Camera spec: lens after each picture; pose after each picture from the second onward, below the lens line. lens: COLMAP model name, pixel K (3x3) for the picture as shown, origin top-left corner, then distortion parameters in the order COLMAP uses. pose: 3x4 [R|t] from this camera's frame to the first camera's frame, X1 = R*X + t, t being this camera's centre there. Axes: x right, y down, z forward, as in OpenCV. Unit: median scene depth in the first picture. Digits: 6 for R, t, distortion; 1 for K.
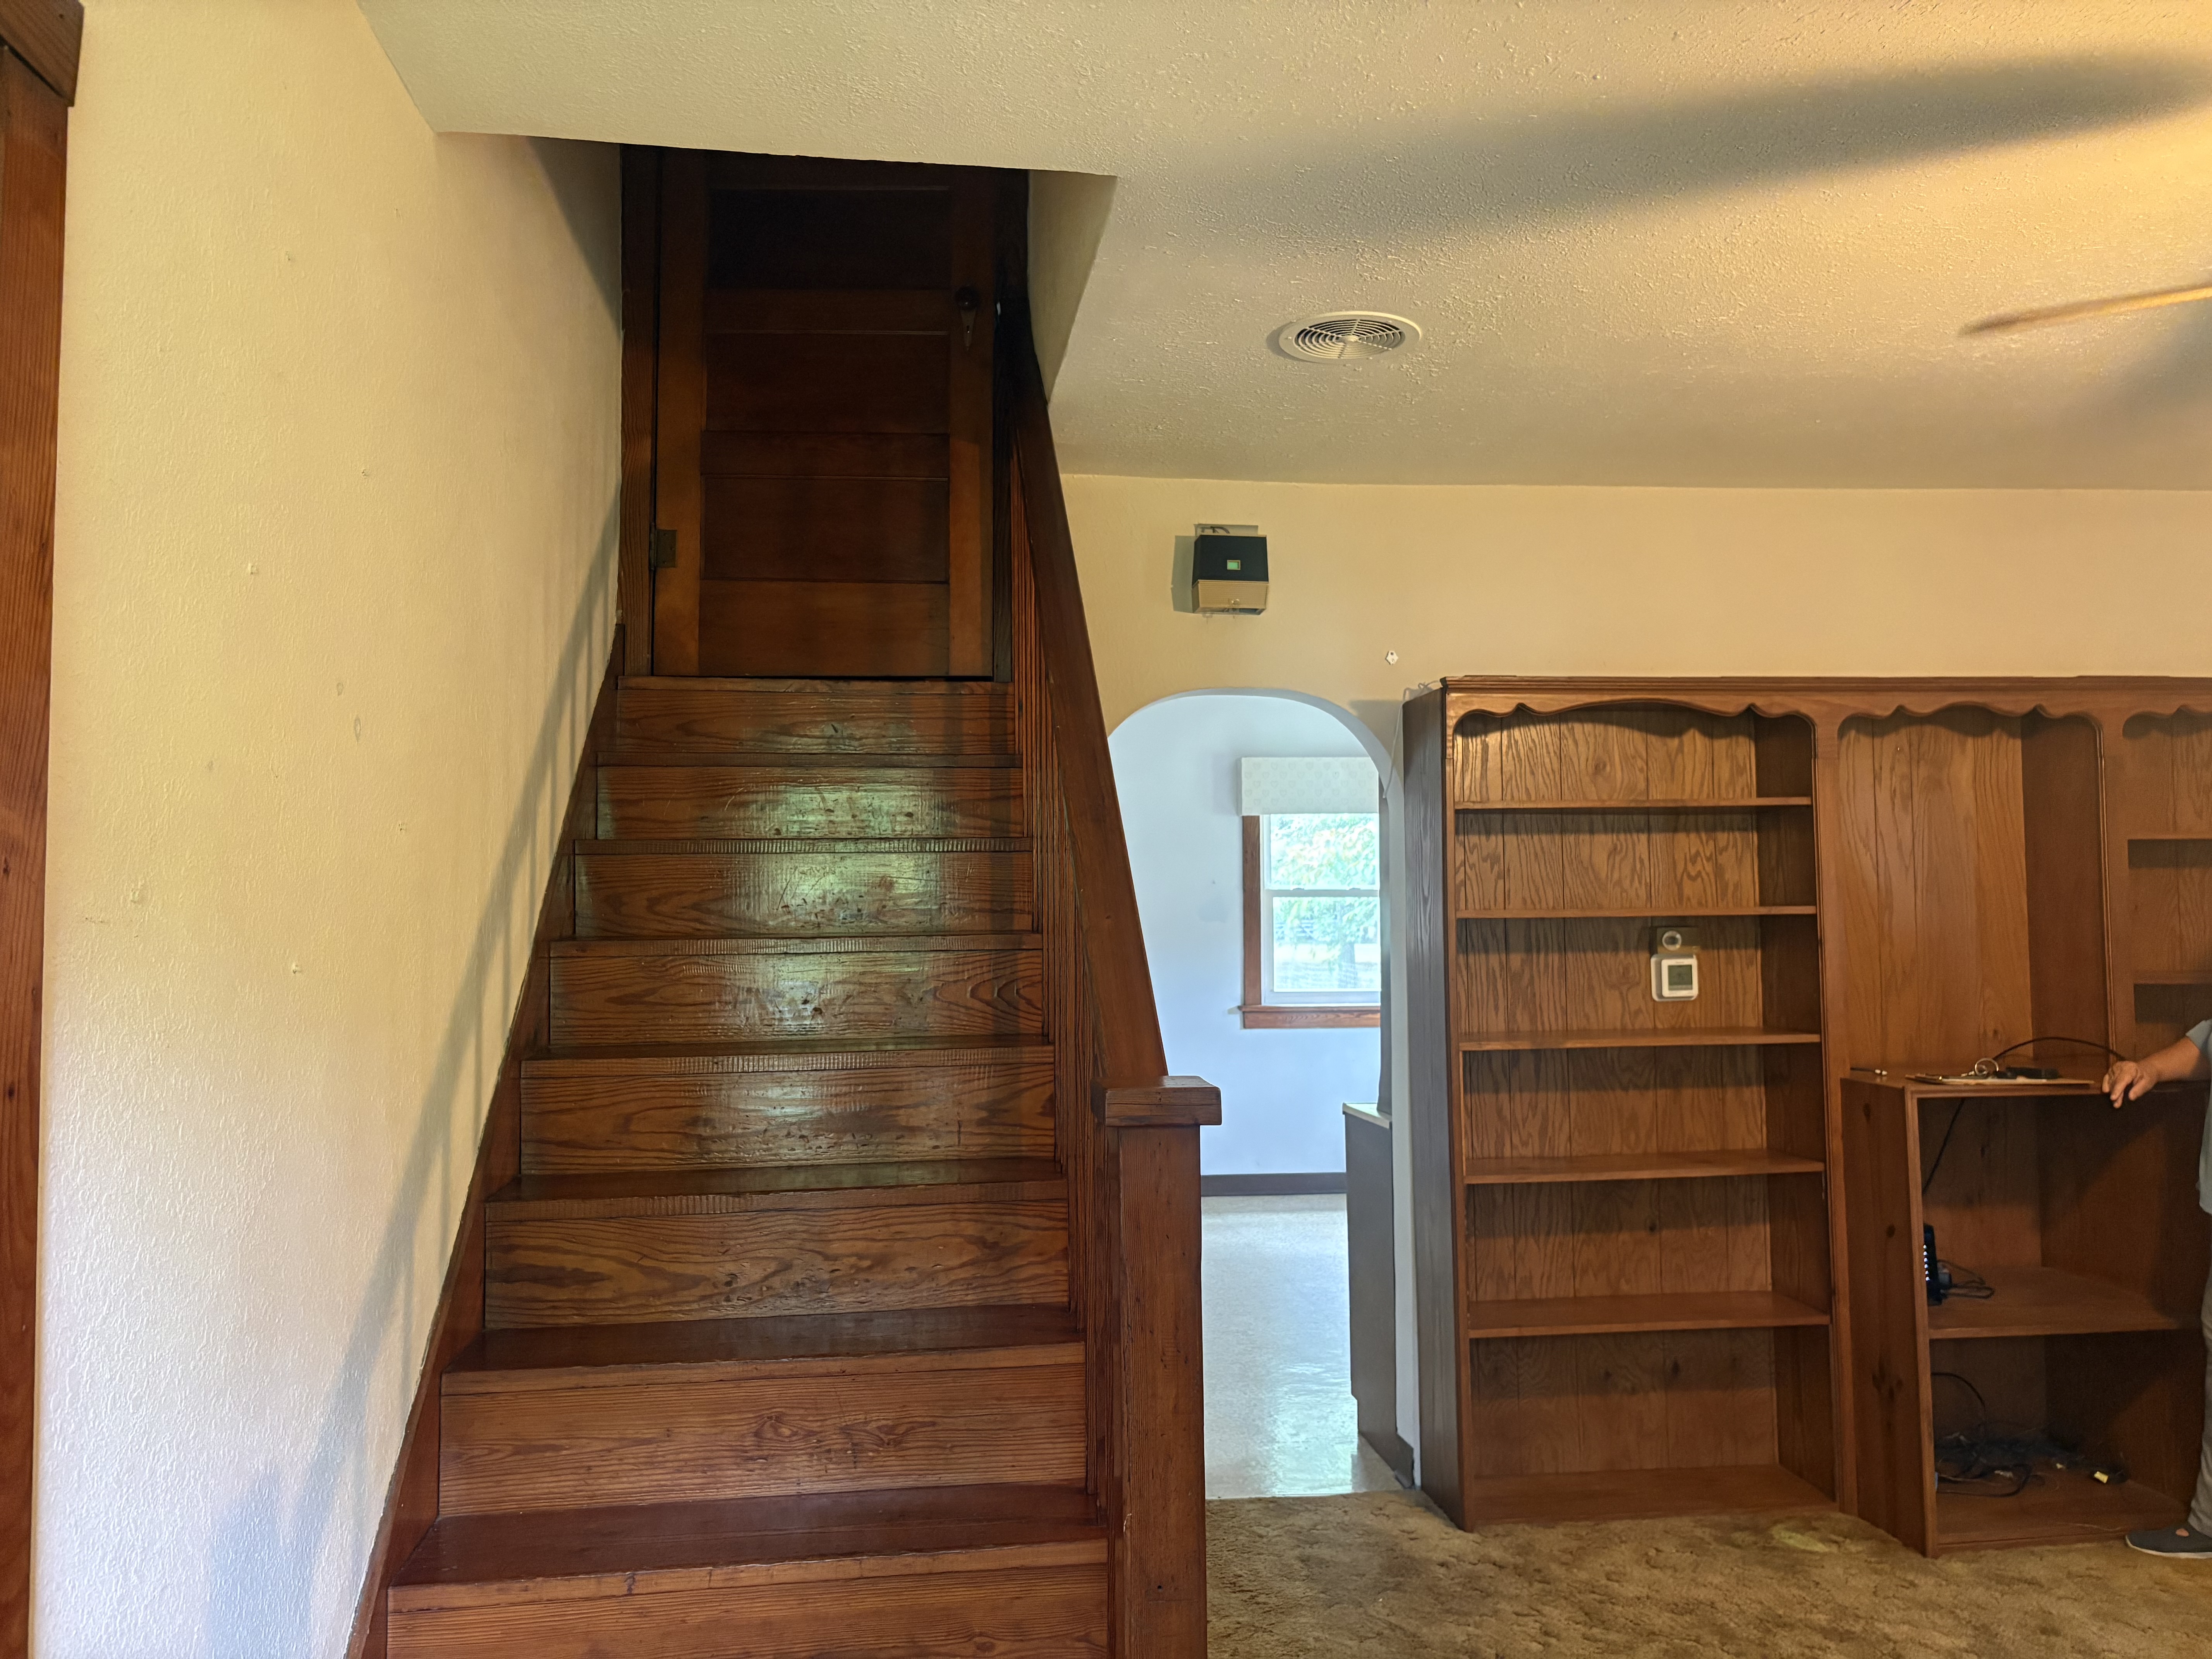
lens RADIAL K [[1689.7, 0, 1098.0], [0, 1689.7, 831.0], [0, 0, 1]] dist [0.053256, -0.060624]
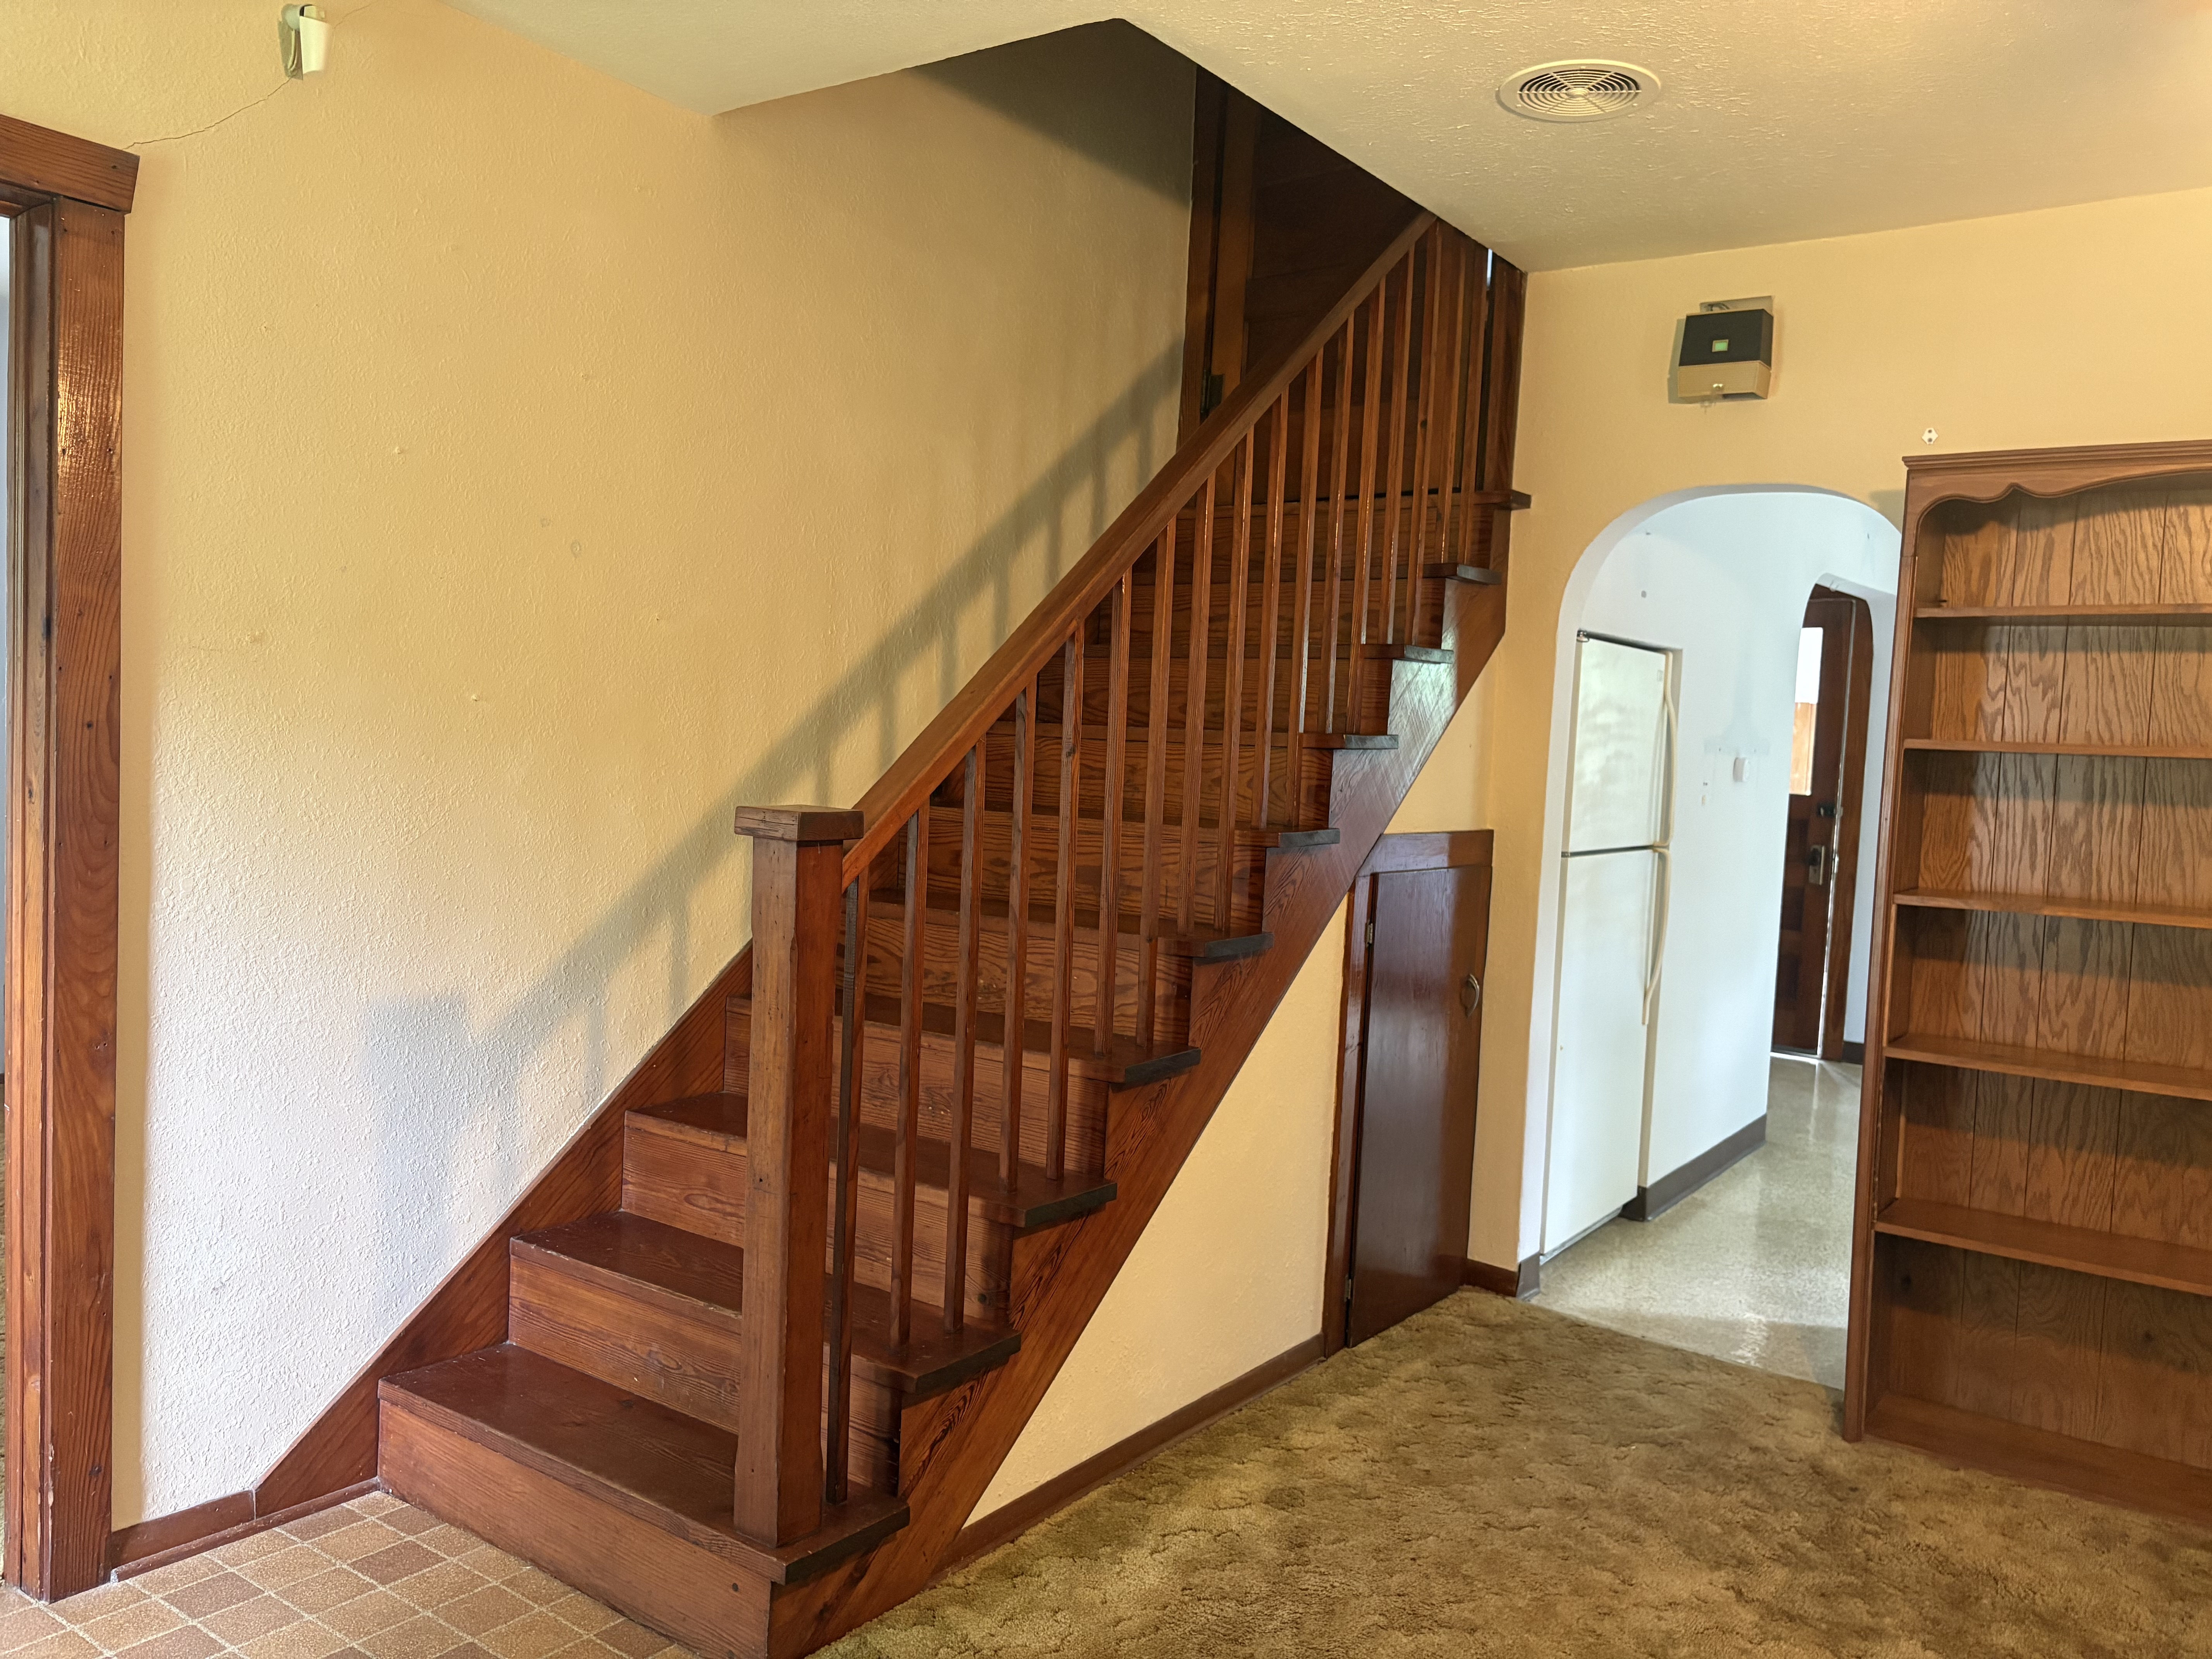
lens RADIAL K [[1689.7, 0, 1097.6], [0, 1689.7, 824.7], [0, 0, 1]] dist [0.053256, -0.060624]
pose [[0.730748, 0.079382, -0.678016, 0.487784], [-0.021955, 0.995435, 0.092882, 0.019781], [0.682294, -0.052987, 0.729155, 0.103705]]
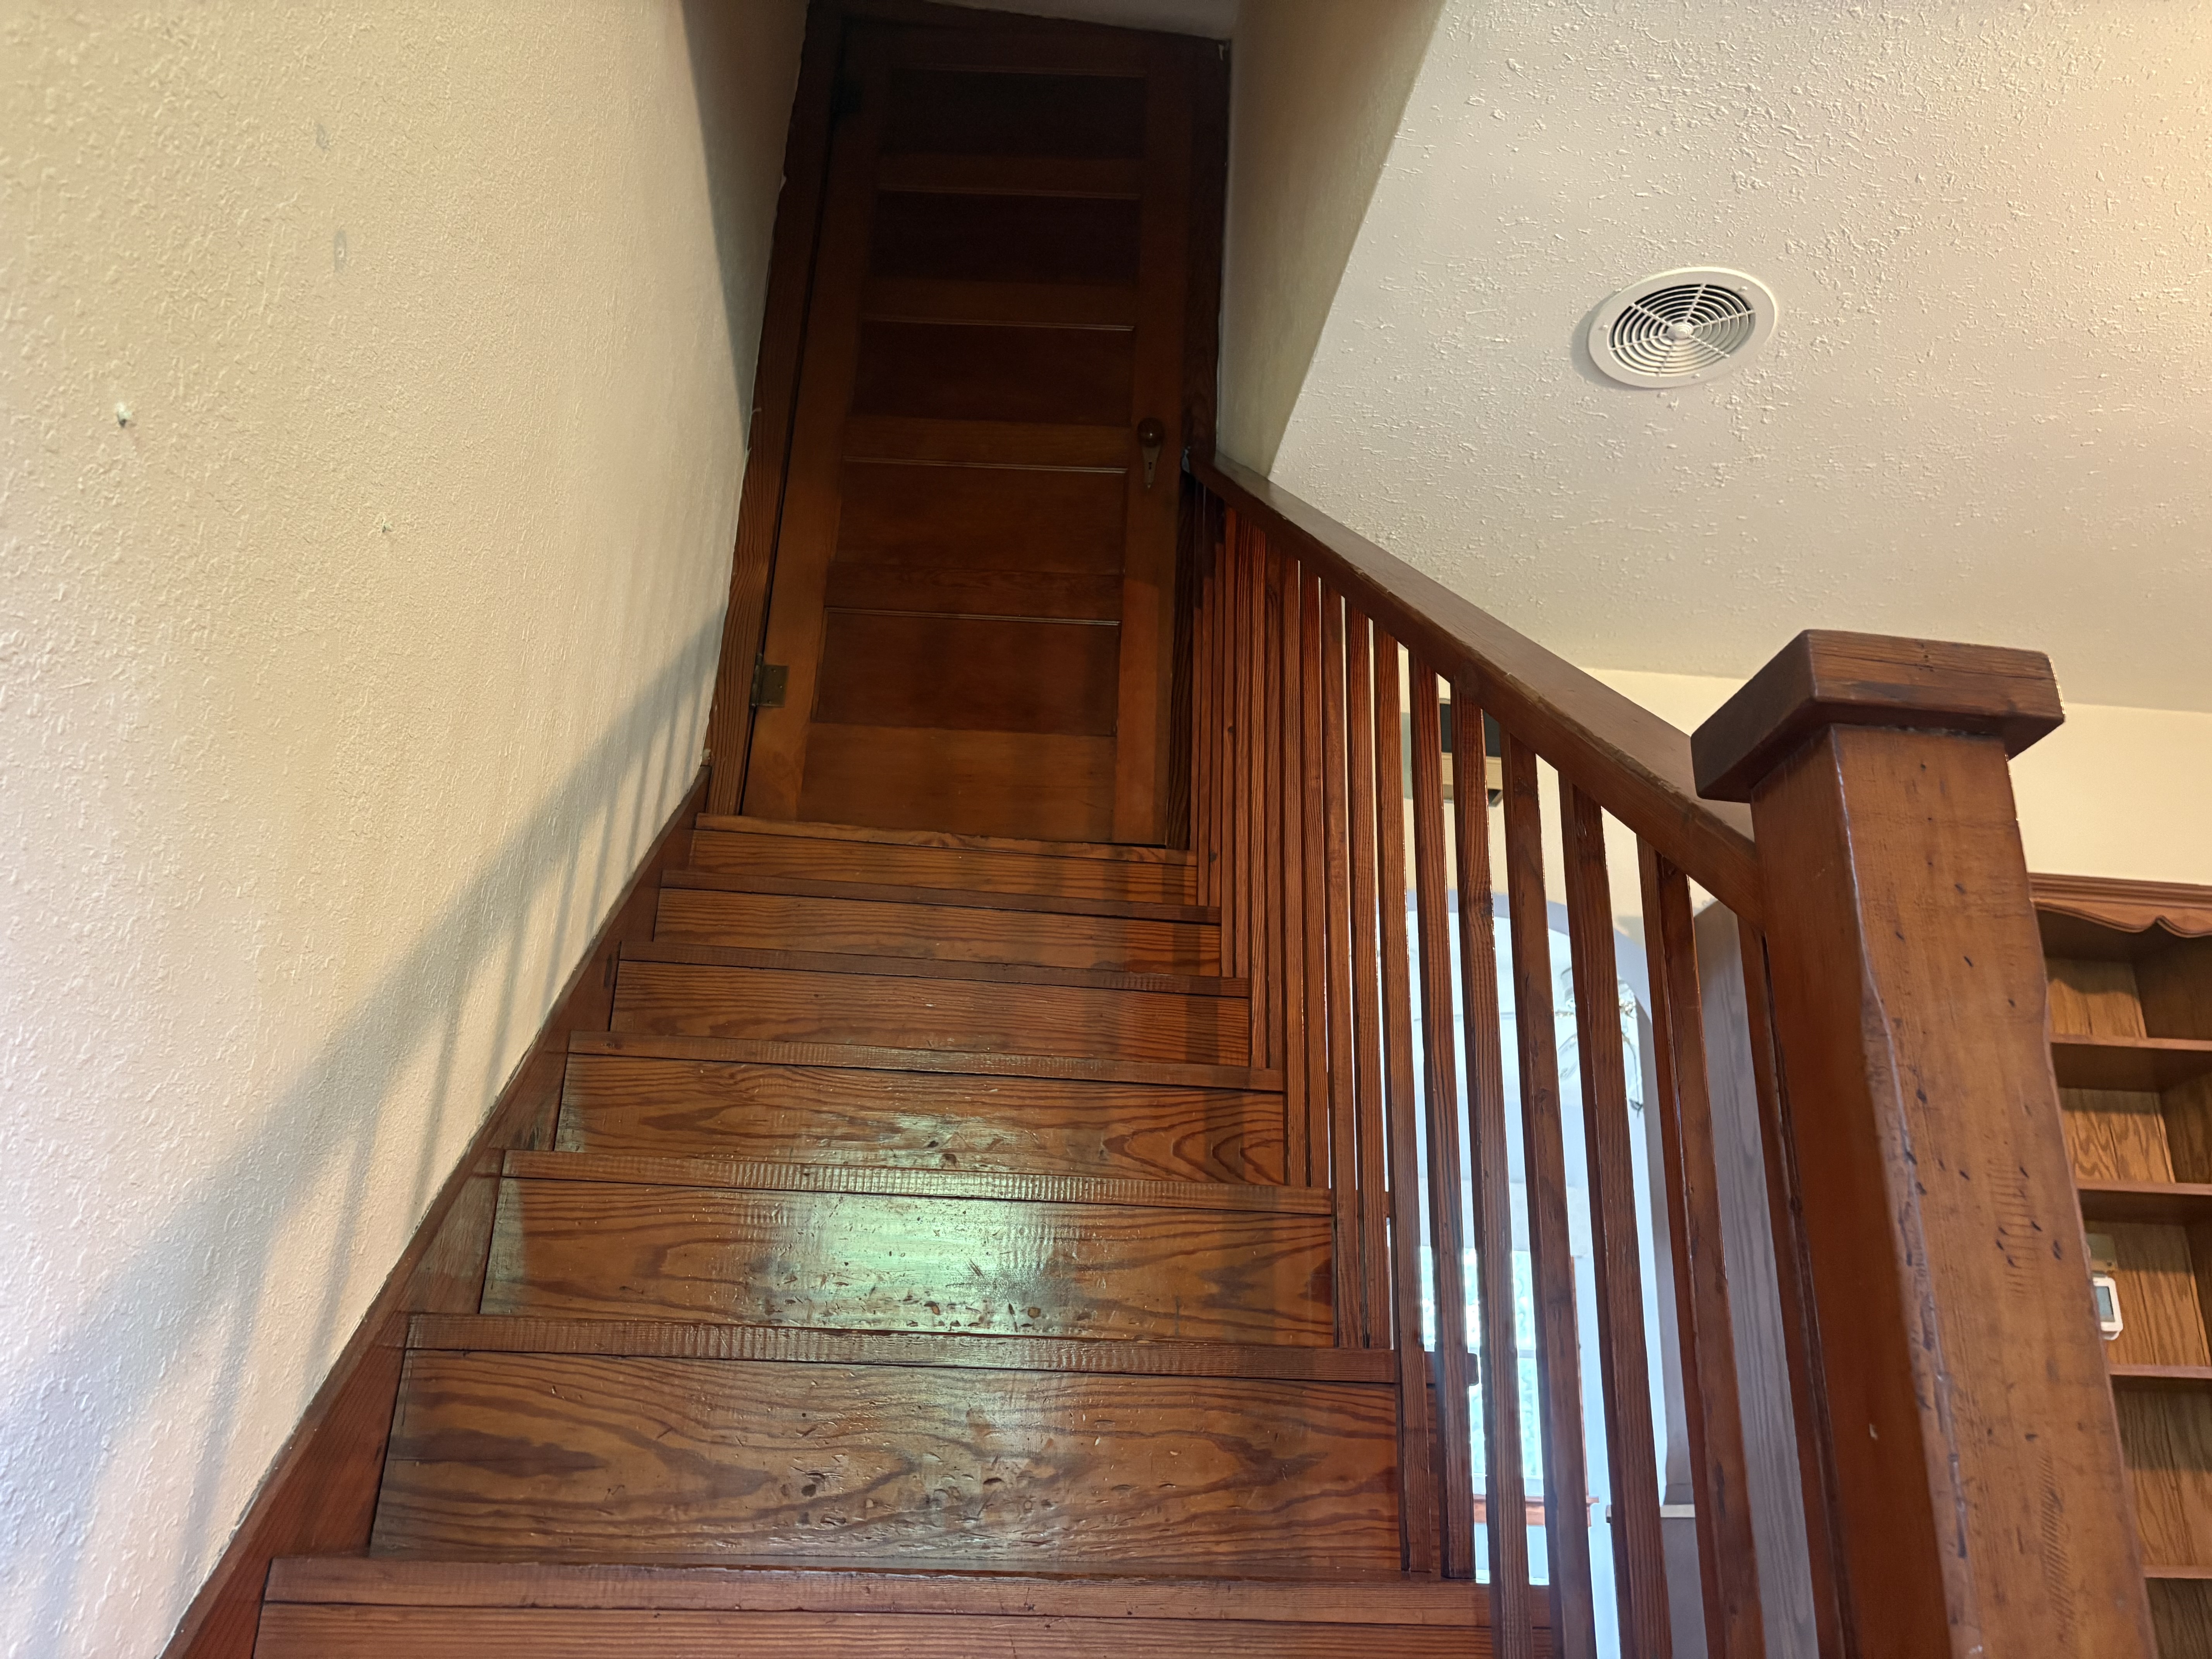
lens RADIAL K [[1689.7, 0, 1109.3], [0, 1689.7, 833.1], [0, 0, 1]] dist [0.053256, -0.060624]
pose [[0.999159, 0.036842, -0.018003, -0.076035], [-0.040699, 0.944530, -0.325893, 0.159949], [0.004998, 0.326351, 0.945235, 0.257828]]
